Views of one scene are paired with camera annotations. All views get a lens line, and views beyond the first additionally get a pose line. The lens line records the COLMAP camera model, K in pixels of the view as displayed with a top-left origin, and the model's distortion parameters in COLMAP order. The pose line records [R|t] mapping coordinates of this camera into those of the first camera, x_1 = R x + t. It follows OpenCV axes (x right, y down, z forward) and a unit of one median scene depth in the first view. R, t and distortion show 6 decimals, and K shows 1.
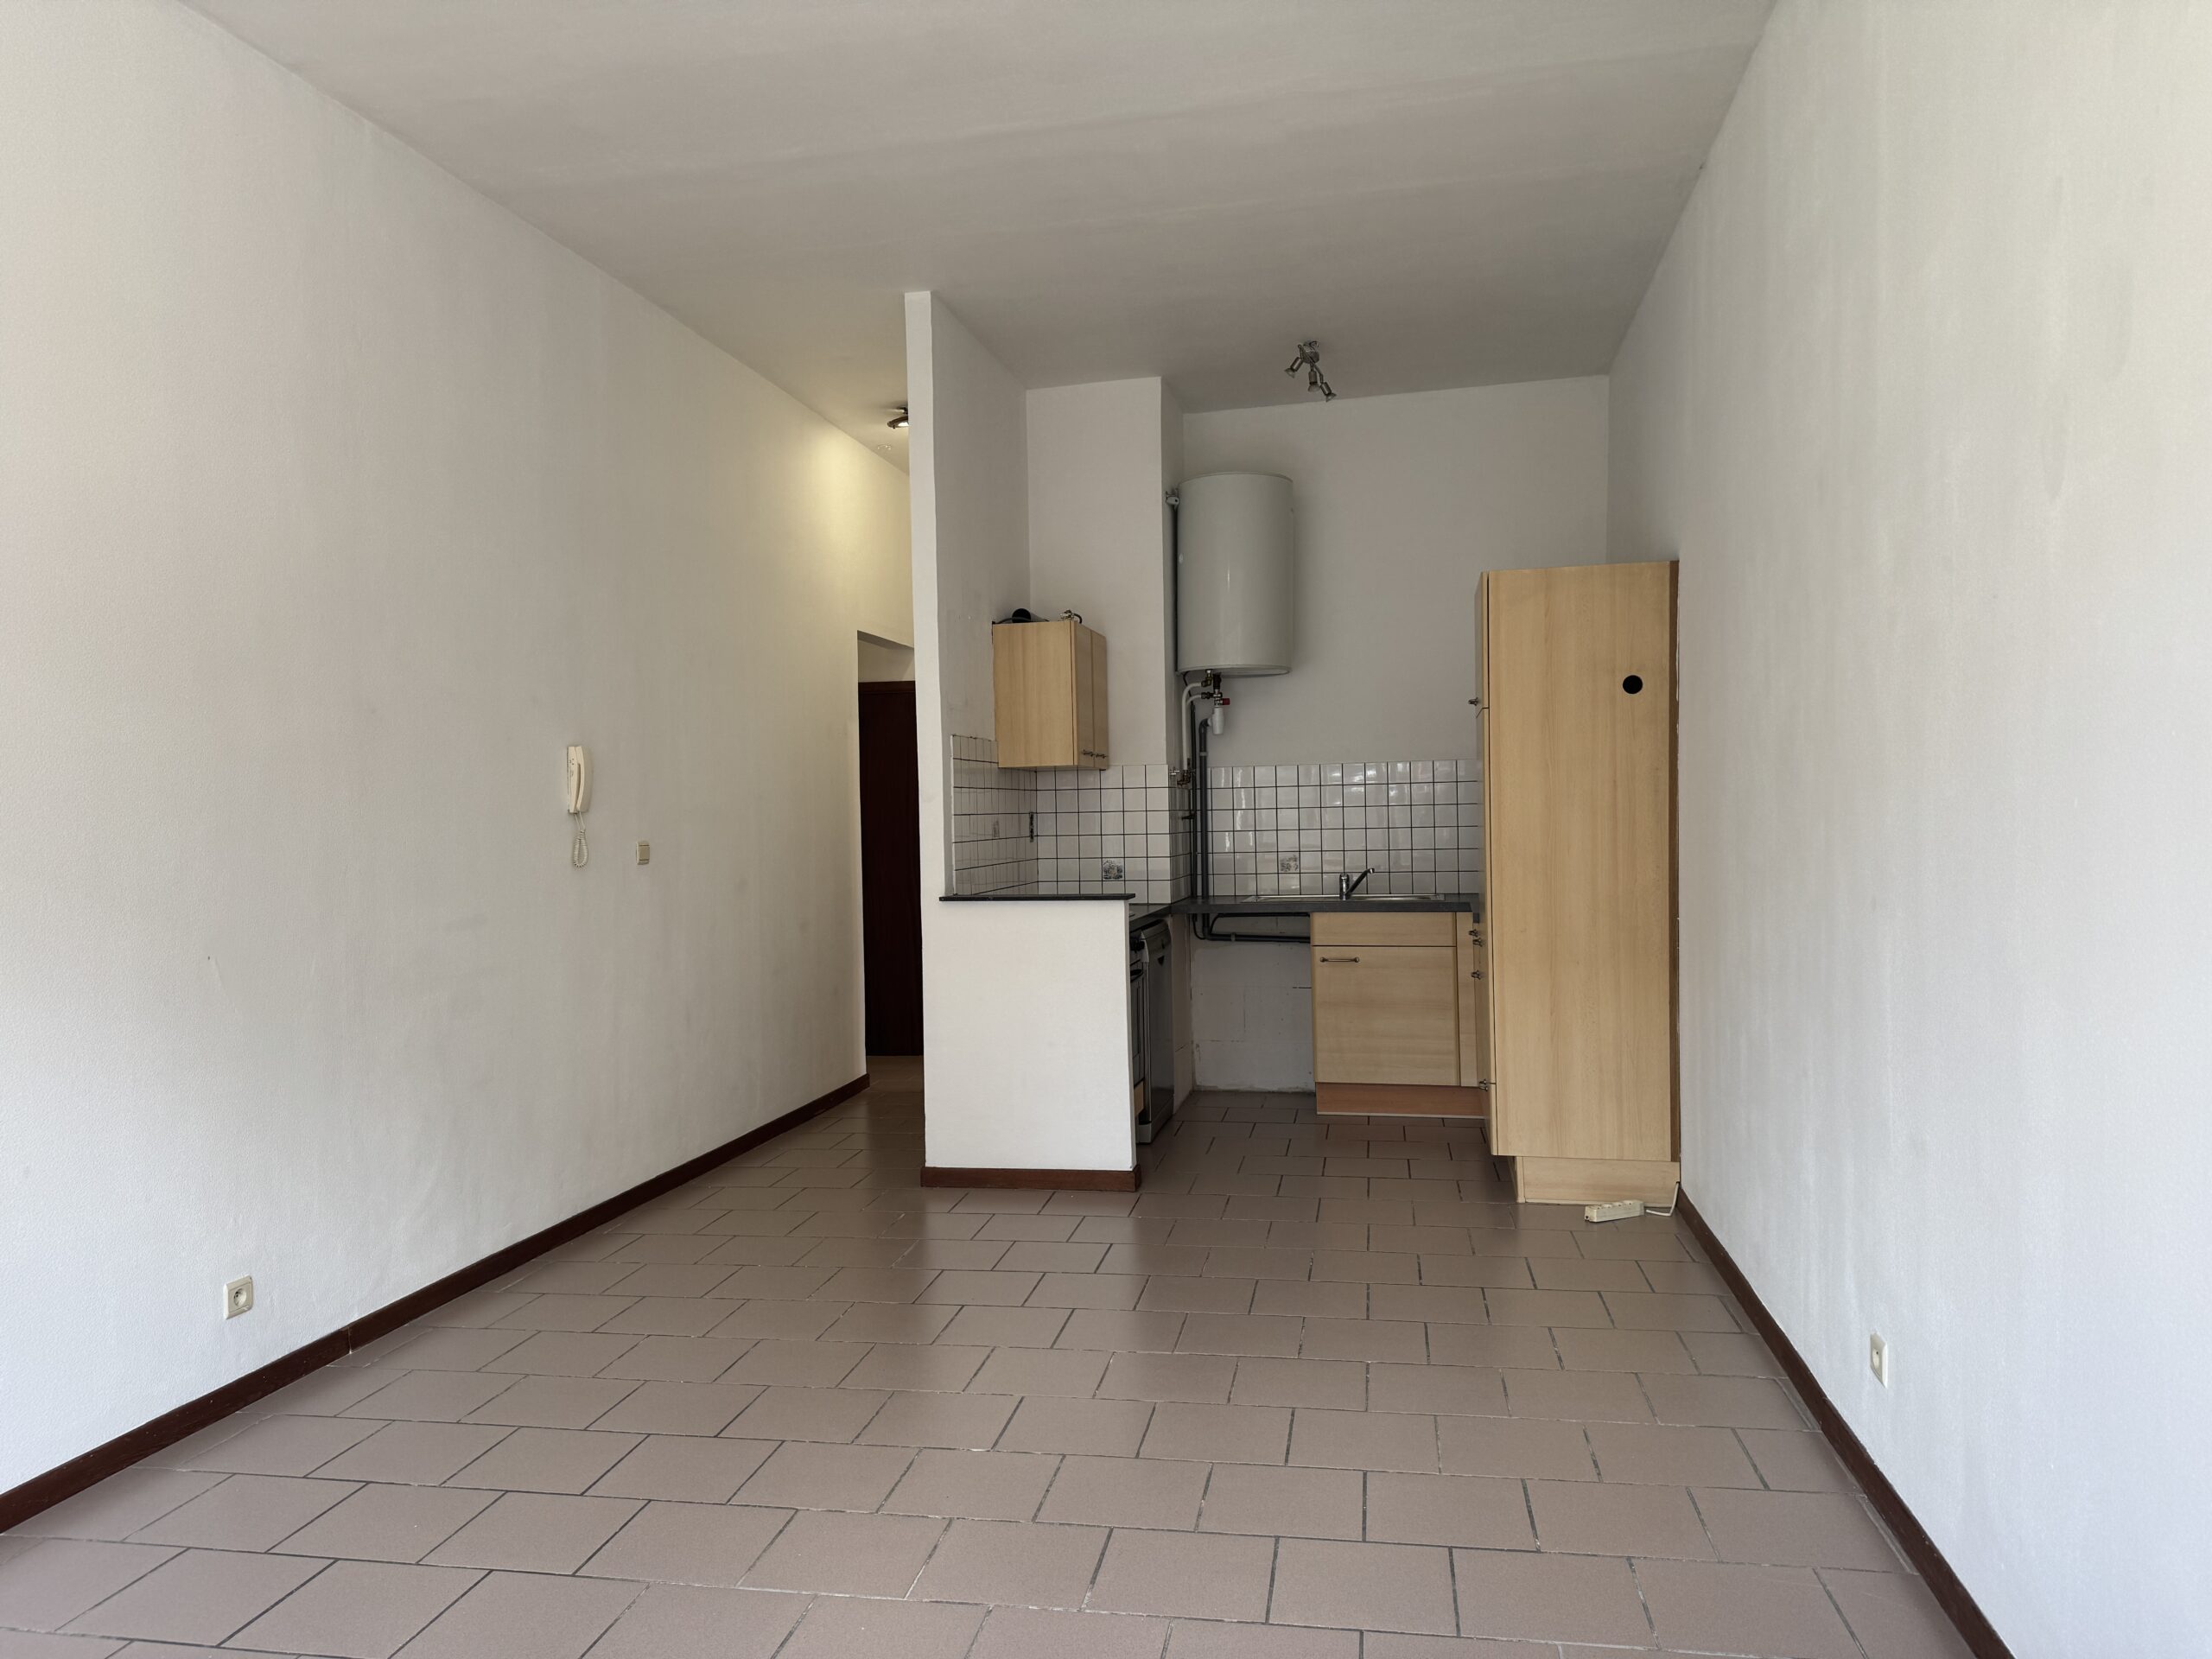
lens RADIAL K [[1512.8, 0, 1103.7], [0, 1512.8, 823.1], [0, 0, 1]] dist [0.146197, -0.279348]
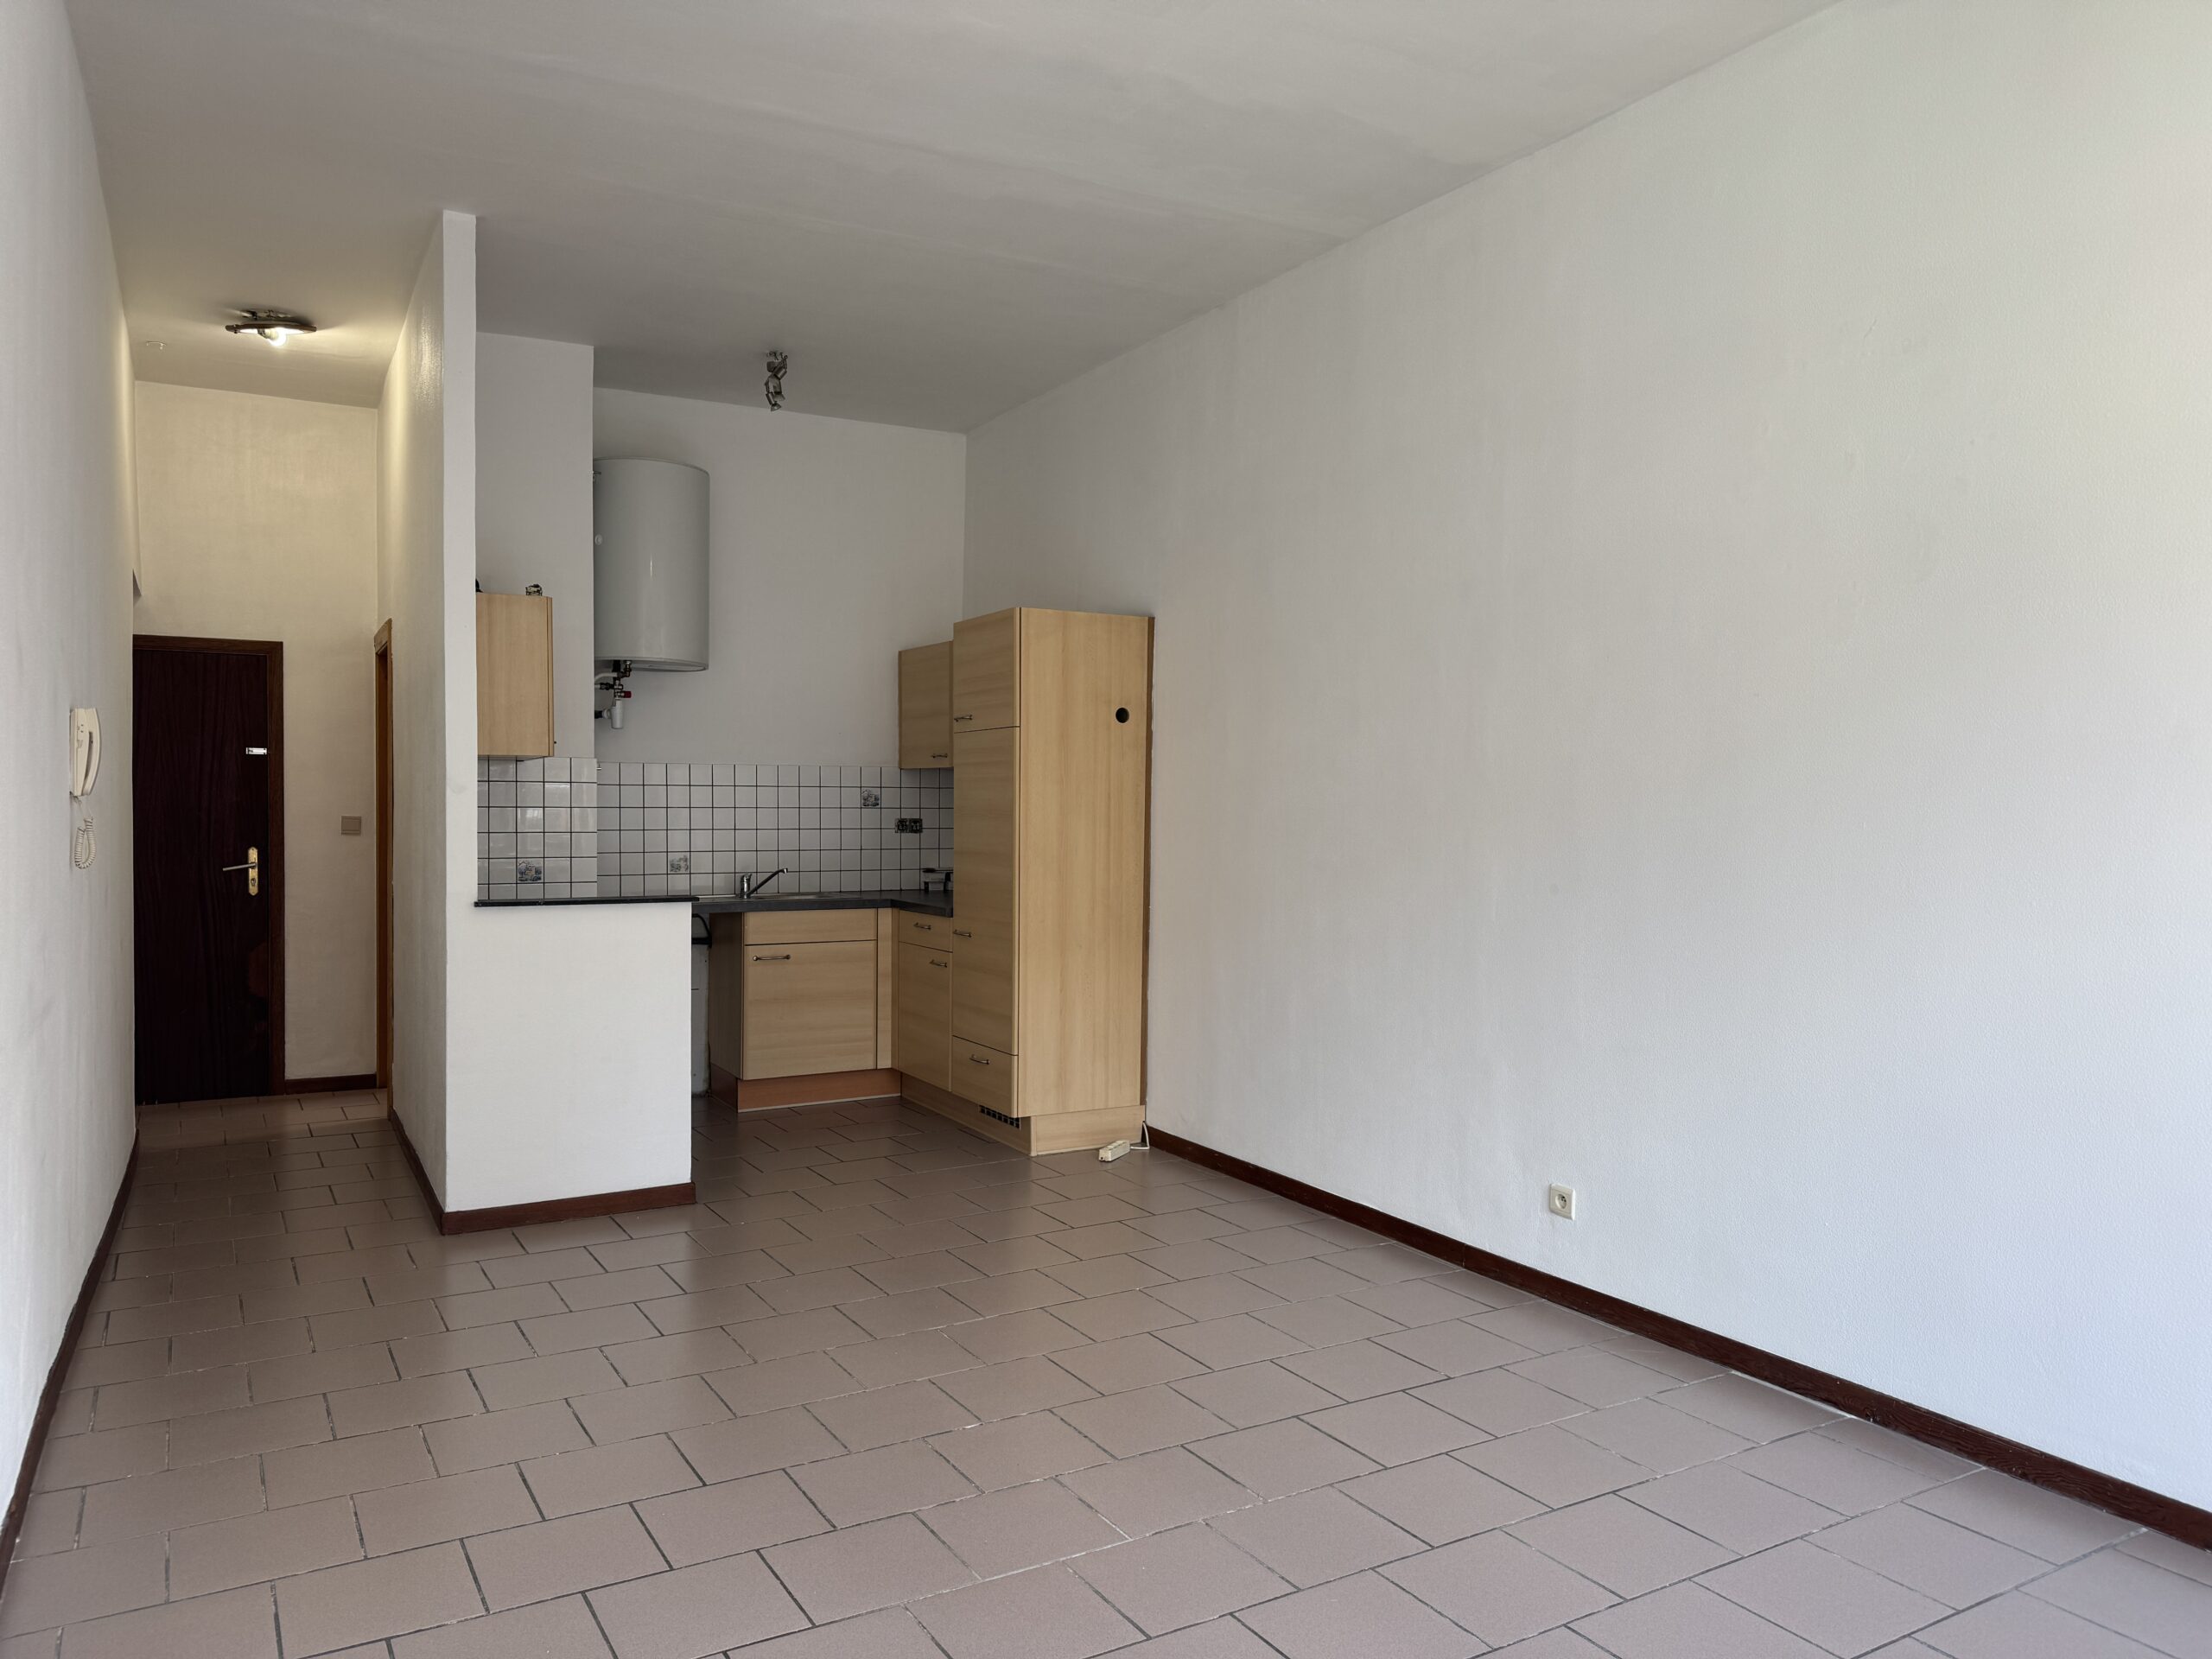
lens RADIAL K [[1512.8, 0, 1103.7], [0, 1512.8, 823.1], [0, 0, 1]] dist [0.146197, -0.279348]
pose [[0.757300, 0.016695, 0.652854, -0.346879], [-0.015839, 0.999849, -0.007196, 0.003209], [-0.652875, -0.004891, 0.757450, 0.077896]]
